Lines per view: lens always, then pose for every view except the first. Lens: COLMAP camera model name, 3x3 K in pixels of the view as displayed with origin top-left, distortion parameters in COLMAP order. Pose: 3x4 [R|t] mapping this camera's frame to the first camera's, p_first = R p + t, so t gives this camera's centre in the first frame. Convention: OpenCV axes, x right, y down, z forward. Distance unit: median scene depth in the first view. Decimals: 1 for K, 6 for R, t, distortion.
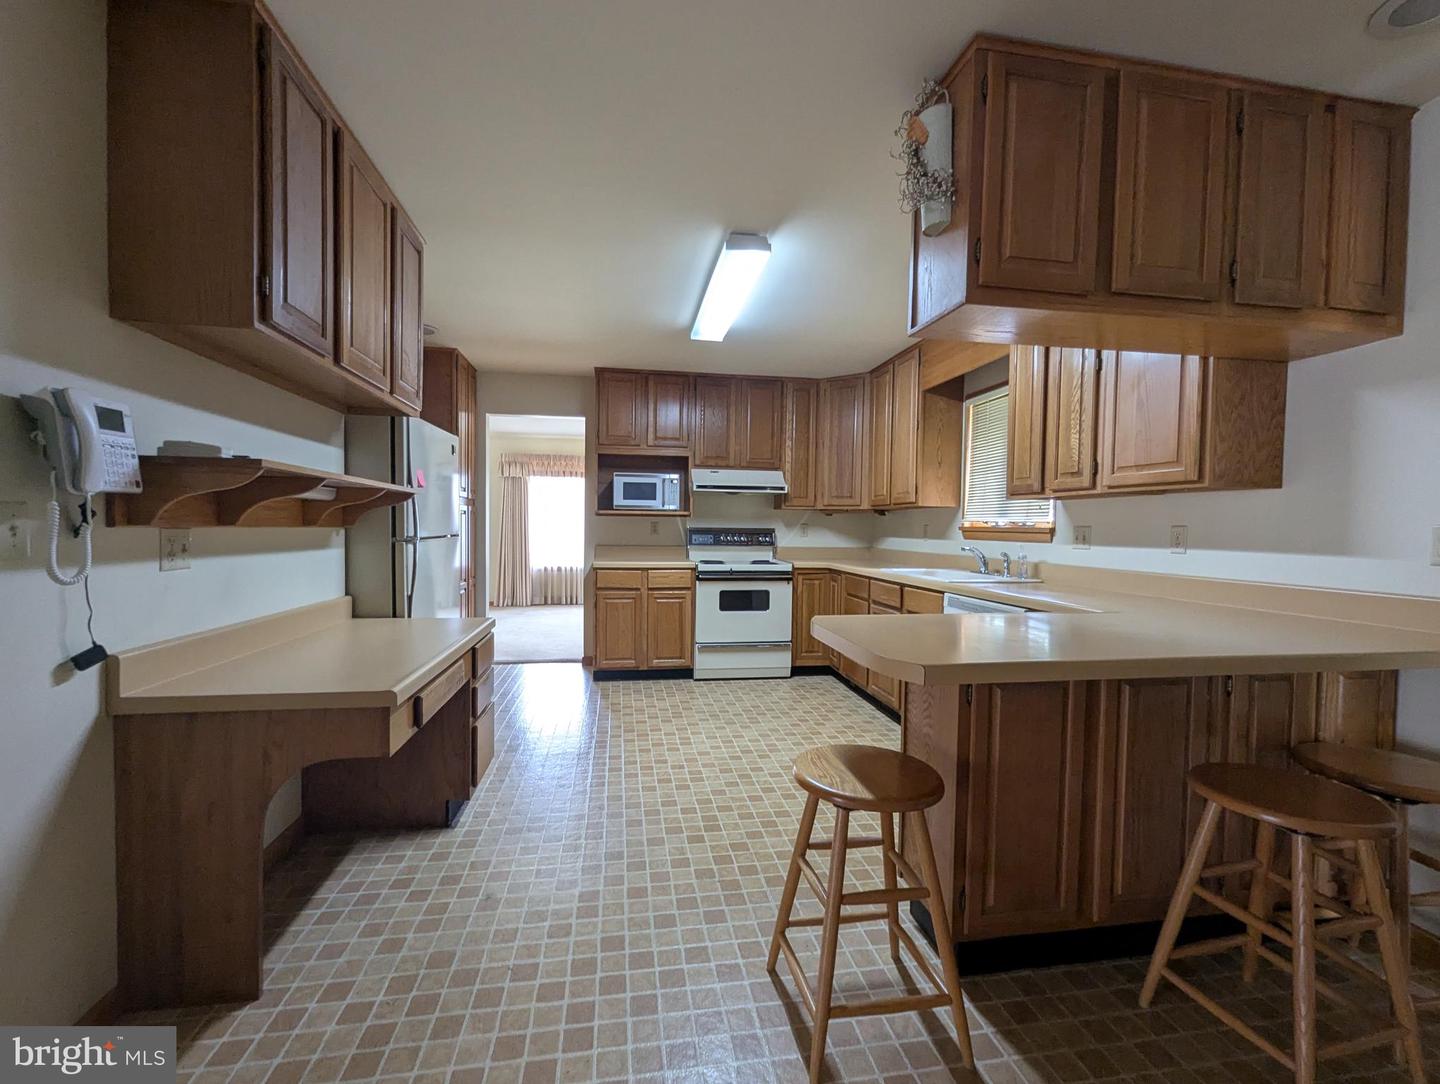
lens RADIAL K [[598.9, 0, 711.3], [0, 598.9, 543.4], [0, 0, 1]] dist [0.002557, -0.003056]
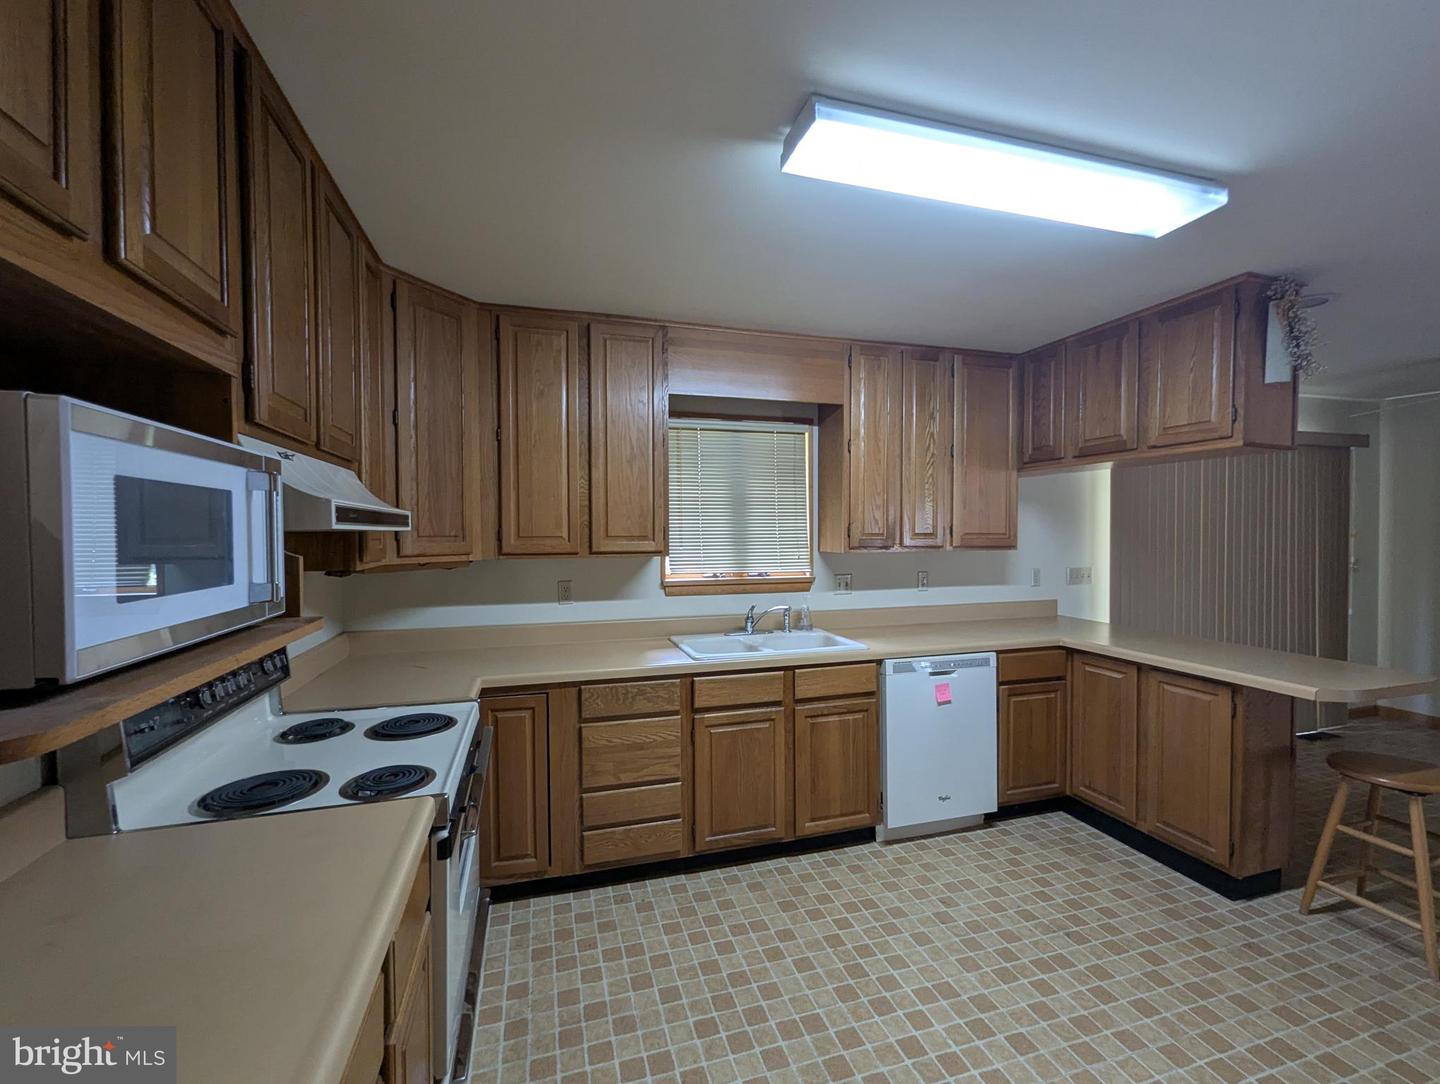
lens RADIAL K [[598.9, 0, 711.3], [0, 598.9, 543.4], [0, 0, 1]] dist [0.002557, -0.003056]
pose [[-0.123915, -0.031930, 0.991779, -0.444162], [0.031118, 0.998866, 0.036046, -0.127709], [-0.991805, 0.035329, -0.122781, 1.297208]]
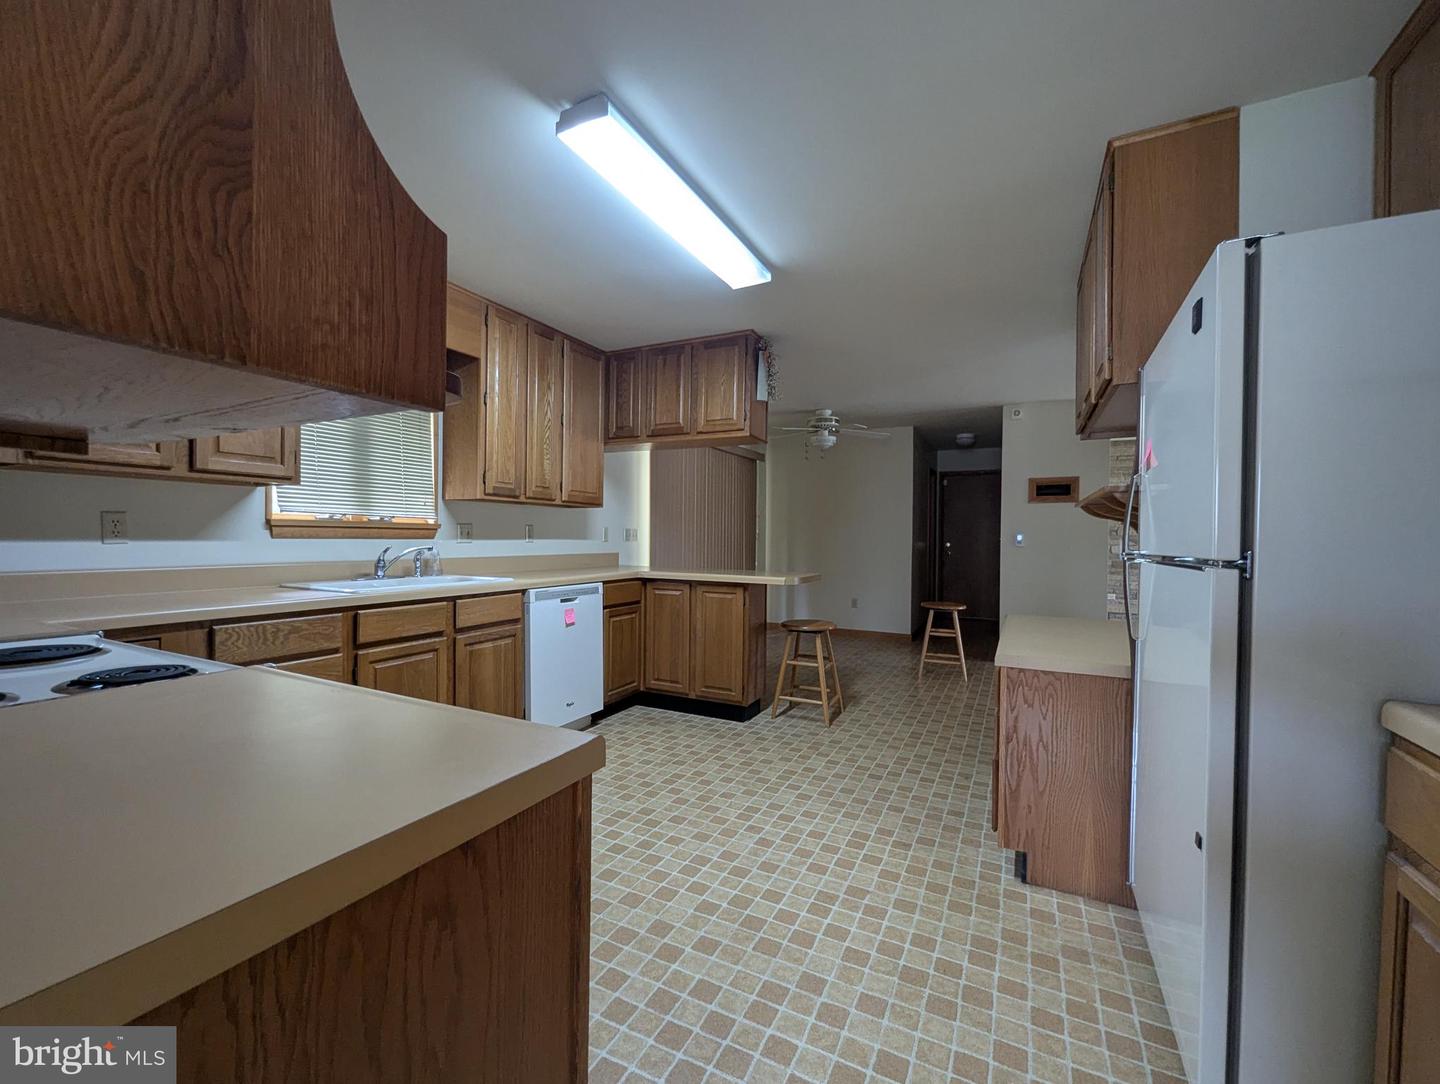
lens RADIAL K [[598.9, 0, 711.3], [0, 598.9, 543.4], [0, 0, 1]] dist [0.002557, -0.003056]
pose [[-0.803604, -0.028326, 0.594489, -0.443290], [-0.004686, 0.999137, 0.041273, -0.038814], [-0.595145, 0.030381, -0.803044, 1.553214]]
